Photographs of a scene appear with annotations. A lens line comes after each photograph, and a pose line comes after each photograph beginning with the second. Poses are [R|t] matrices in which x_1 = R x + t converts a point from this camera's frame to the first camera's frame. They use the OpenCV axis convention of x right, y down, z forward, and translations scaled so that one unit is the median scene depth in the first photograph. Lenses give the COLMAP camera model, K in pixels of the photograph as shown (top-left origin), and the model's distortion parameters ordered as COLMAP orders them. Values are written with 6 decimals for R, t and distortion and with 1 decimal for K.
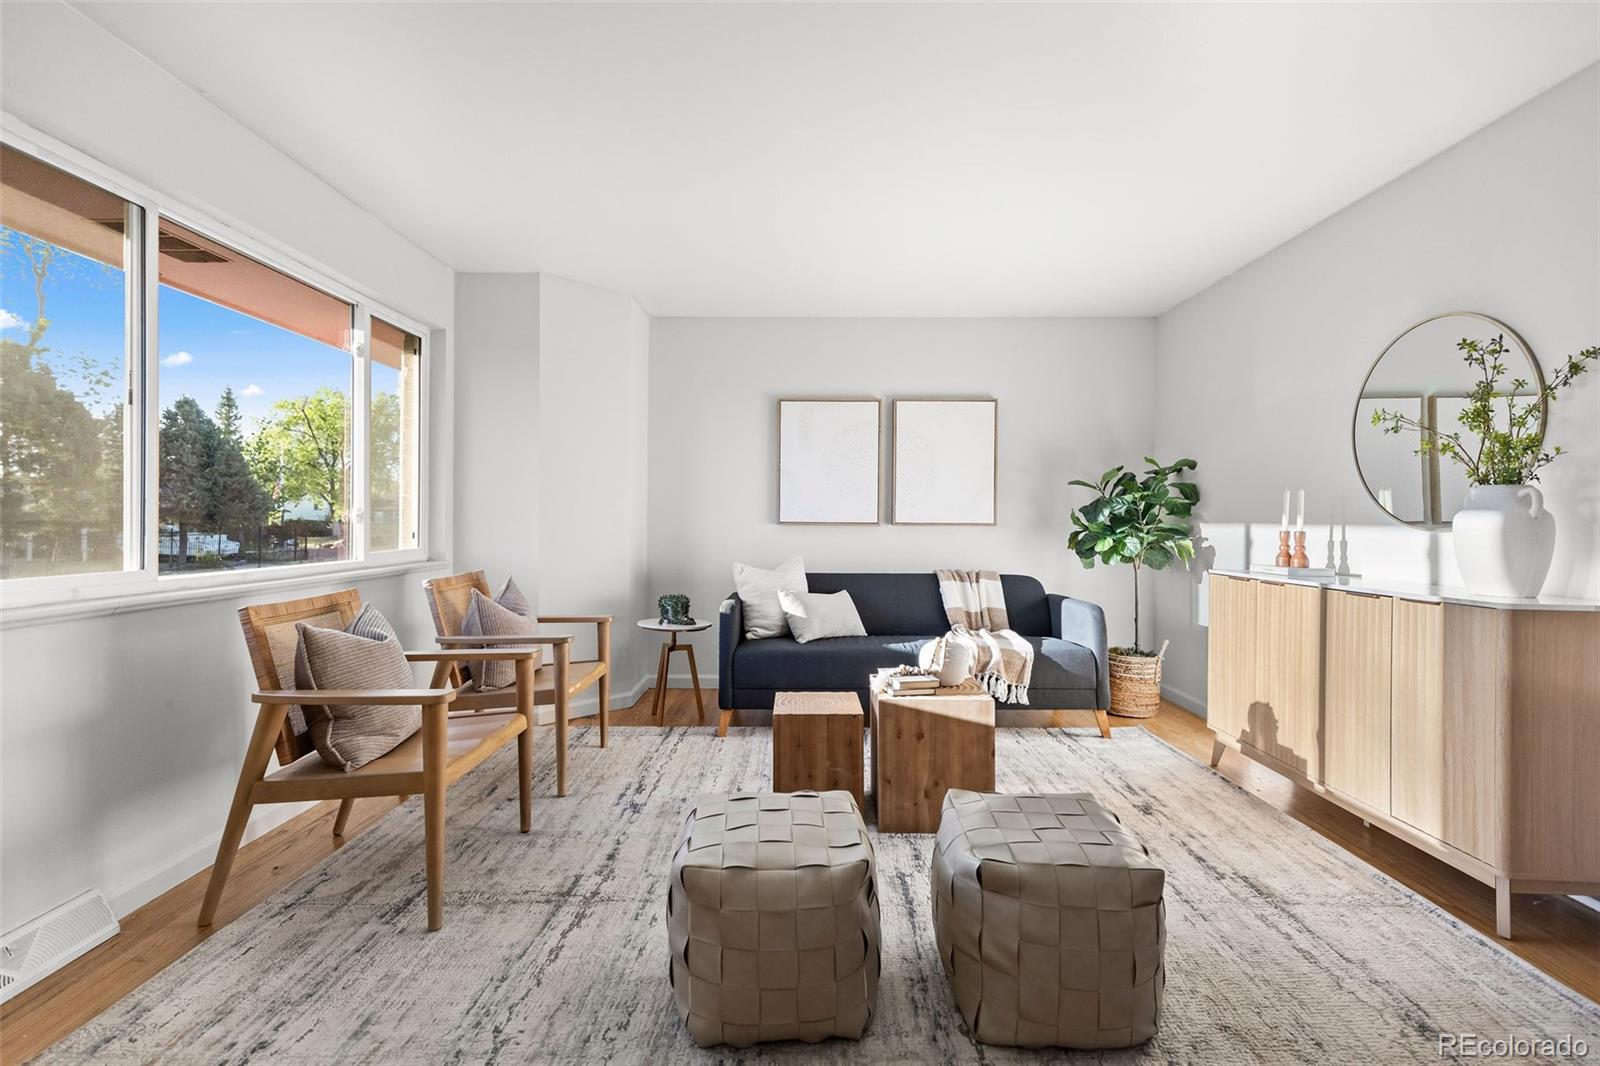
lens RADIAL K [[722.3, 0, 800.0], [0, 722.3, 520.0], [0, 0, 1]] dist [0.002879, 0.000113]
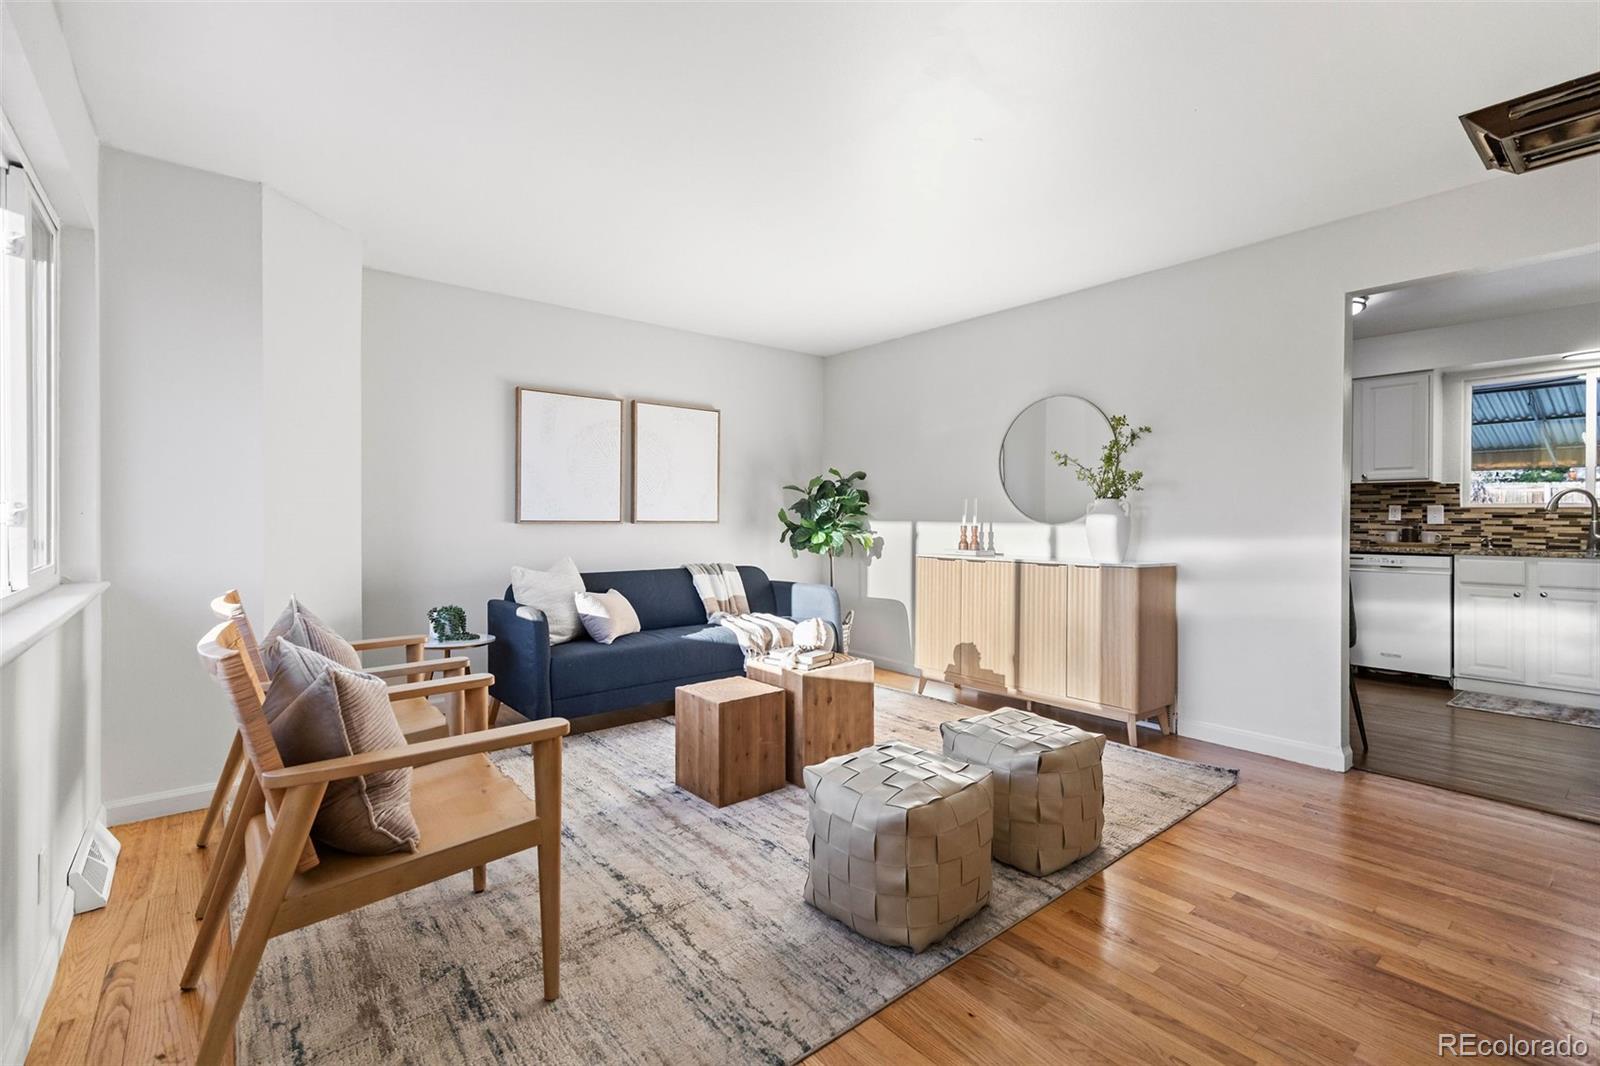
lens RADIAL K [[717.0, 0, 800.1], [0, 717.0, 527.9], [0, 0, 1]] dist [0.002552, -0.000346]
pose [[0.764140, -0.010530, 0.644965, -0.418187], [0.000183, 0.999870, 0.016108, -0.003129], [-0.645051, -0.012191, 0.764042, 0.083801]]
